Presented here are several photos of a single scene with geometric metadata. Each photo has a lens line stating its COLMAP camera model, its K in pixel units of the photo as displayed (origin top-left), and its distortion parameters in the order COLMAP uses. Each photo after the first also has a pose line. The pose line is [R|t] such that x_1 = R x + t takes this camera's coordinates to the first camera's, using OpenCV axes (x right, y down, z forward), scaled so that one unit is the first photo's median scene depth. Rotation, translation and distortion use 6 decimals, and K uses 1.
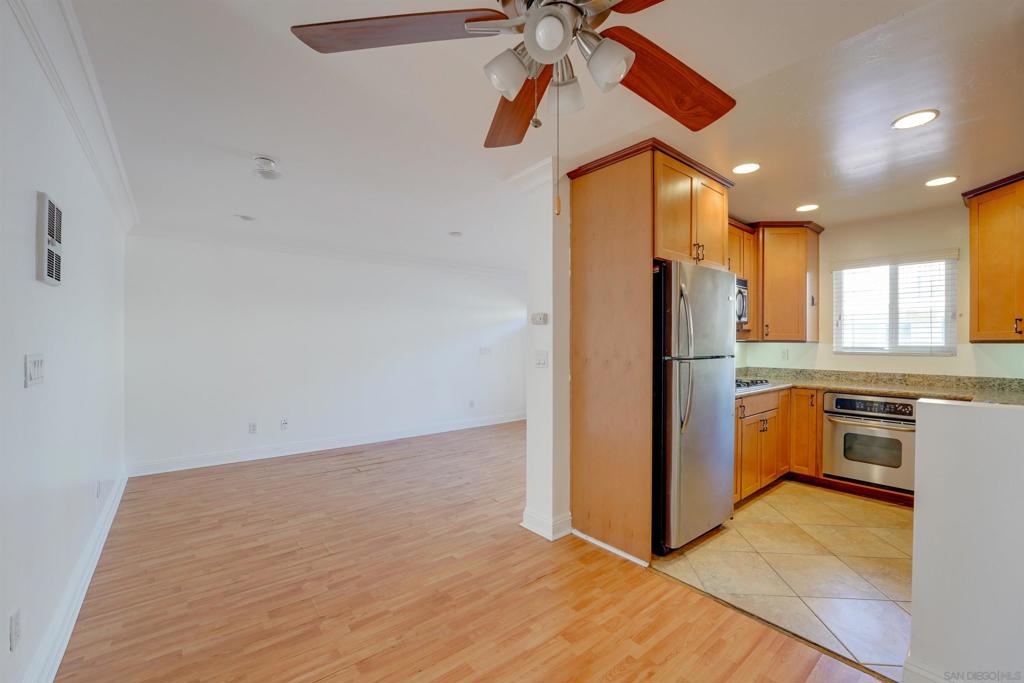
lens RADIAL K [[421.1, 0, 513.7], [0, 421.1, 344.7], [0, 0, 1]] dist [-0.029732, 0.003760]
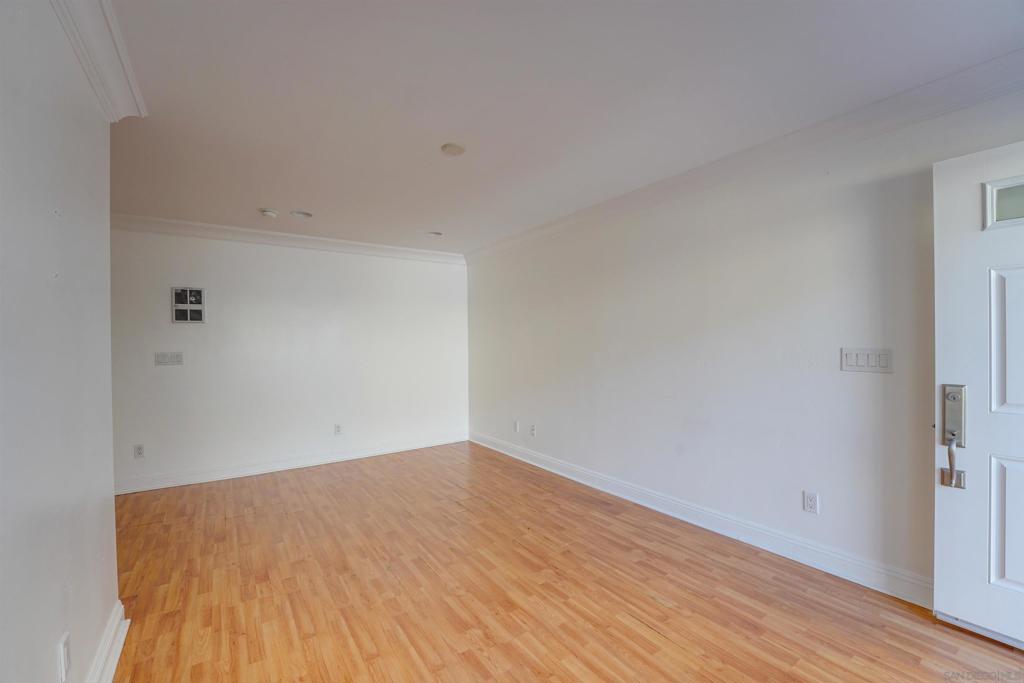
lens RADIAL K [[418.3, 0, 512.0], [0, 418.3, 344.1], [0, 0, 1]] dist [-0.029563, 0.003795]
pose [[-0.068885, 0.002719, -0.997621, 0.578145], [0.010402, 0.999944, 0.002007, -0.006236], [0.997570, -0.010239, -0.068909, 1.558462]]
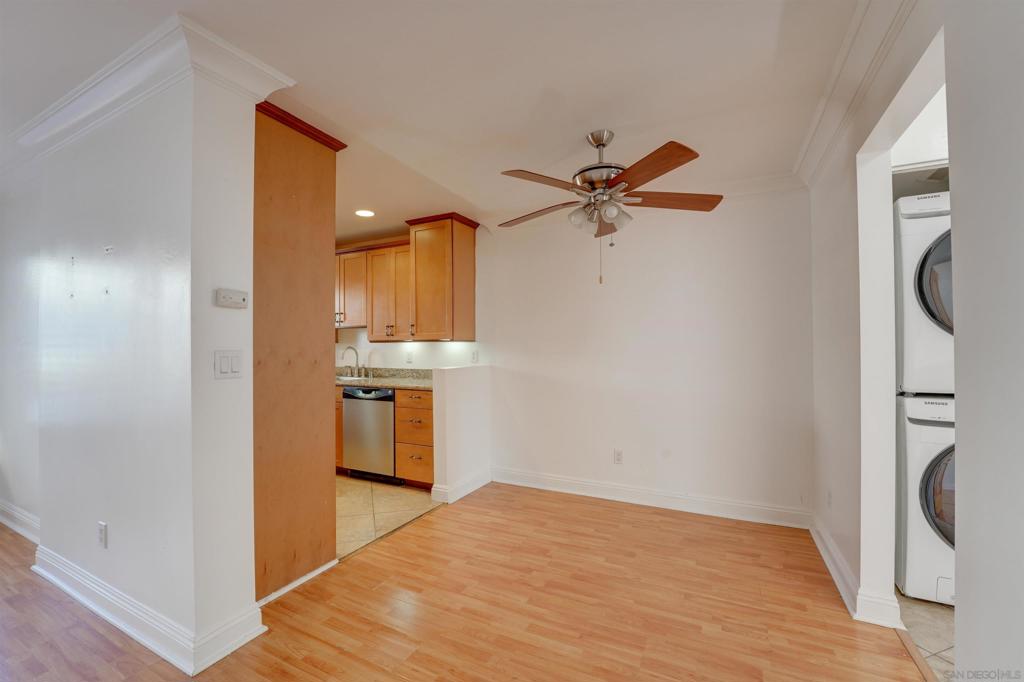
lens RADIAL K [[435.7, 0, 490.2], [0, 435.7, 344.1], [0, 0, 1]] dist [-0.022170, 0.000073]
pose [[-0.388508, 0.004813, 0.921433, -0.599775], [0.005453, 0.999981, -0.002924, 0.007789], [-0.921429, 0.003889, -0.388527, 0.807528]]
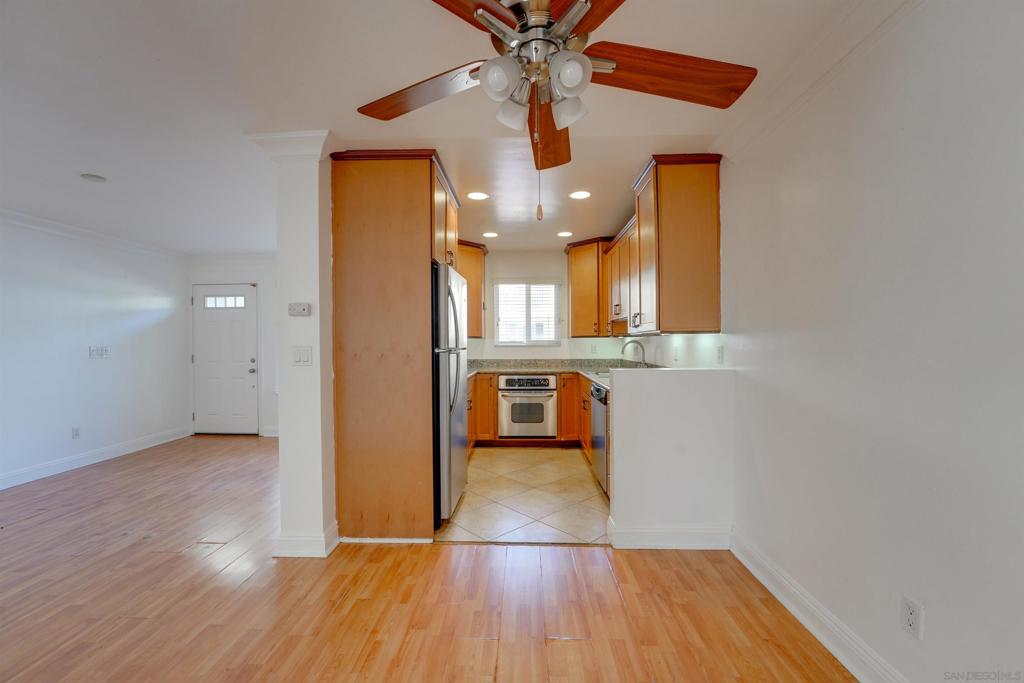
lens RADIAL K [[418.5, 0, 513.1], [0, 418.5, 343.2], [0, 0, 1]] dist [-0.029948, 0.003872]
pose [[0.653777, -0.009894, 0.756623, -0.270527], [0.011914, 0.999925, 0.002781, 0.009798], [-0.756593, 0.007196, 0.653846, 0.096645]]
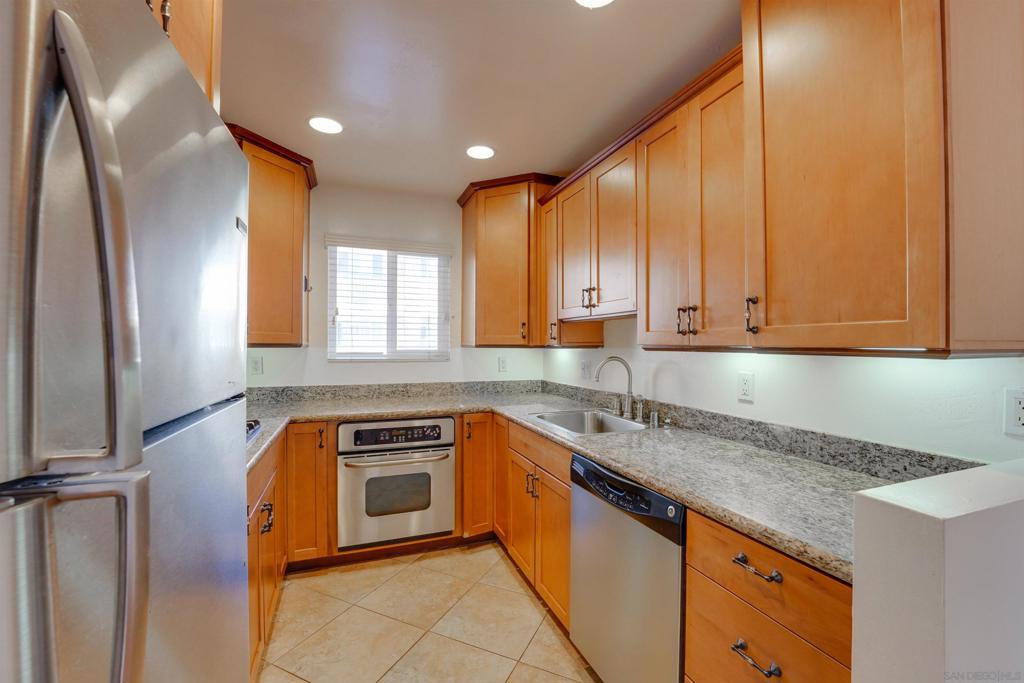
lens RADIAL K [[420.9, 0, 517.4], [0, 420.9, 343.7], [0, 0, 1]] dist [-0.025834, 0.000352]
pose [[0.301964, -0.002299, 0.953317, 0.238498], [0.001558, 0.999997, 0.001918, -0.013765], [-0.953318, 0.000907, 0.301966, 0.610851]]
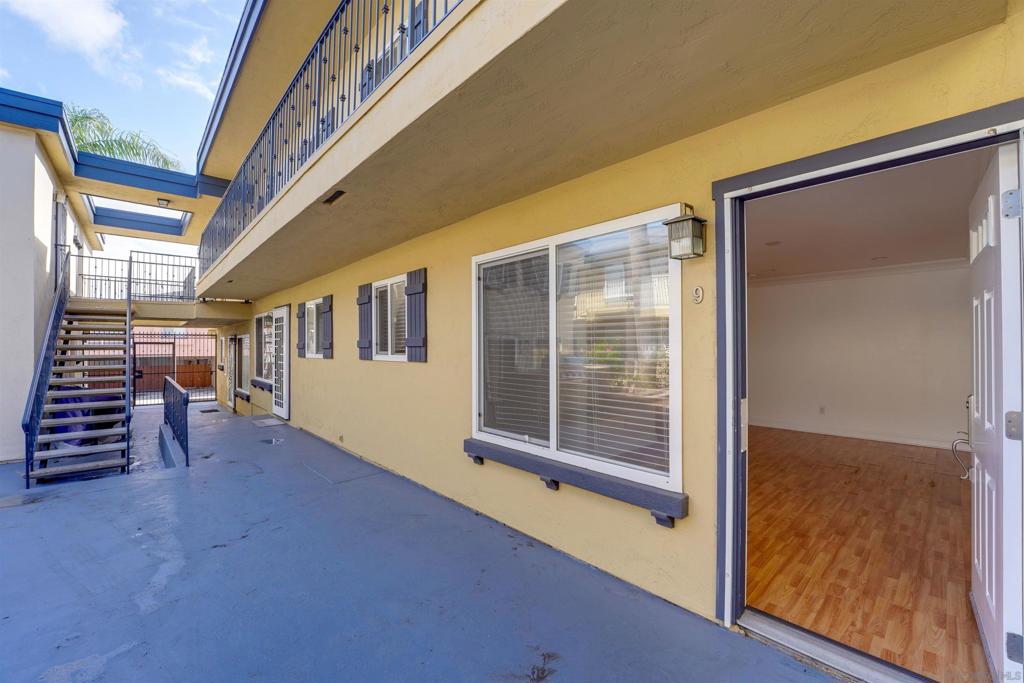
lens RADIAL K [[418.3, 0, 512.0], [0, 418.3, 344.1], [0, 0, 1]] dist [-0.029563, 0.003795]
pose [[-0.997784, -0.004081, -0.066414, 0.784294], [-0.004087, 0.999992, -0.000034, -0.023870], [0.066413, 0.000238, -0.997792, 2.735121]]
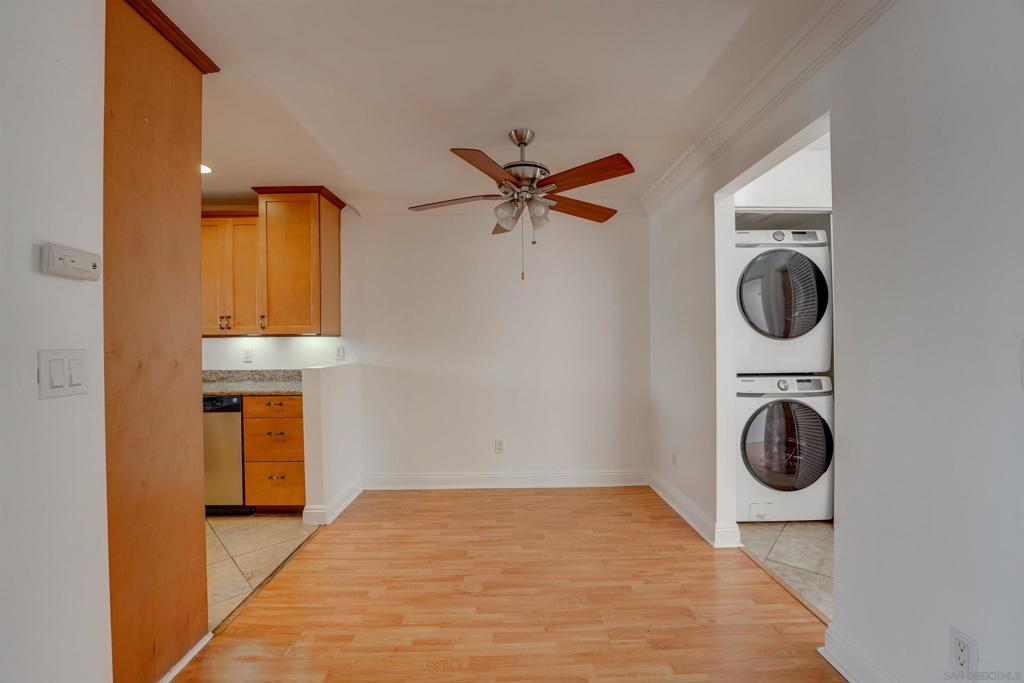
lens RADIAL K [[418.3, 0, 512.0], [0, 418.3, 344.1], [0, 0, 1]] dist [-0.029563, 0.003795]
pose [[-0.788751, -0.000603, 0.614713, -0.414503], [0.007554, 0.999914, 0.010674, 0.007742], [-0.614667, 0.013063, -0.788679, 0.937413]]
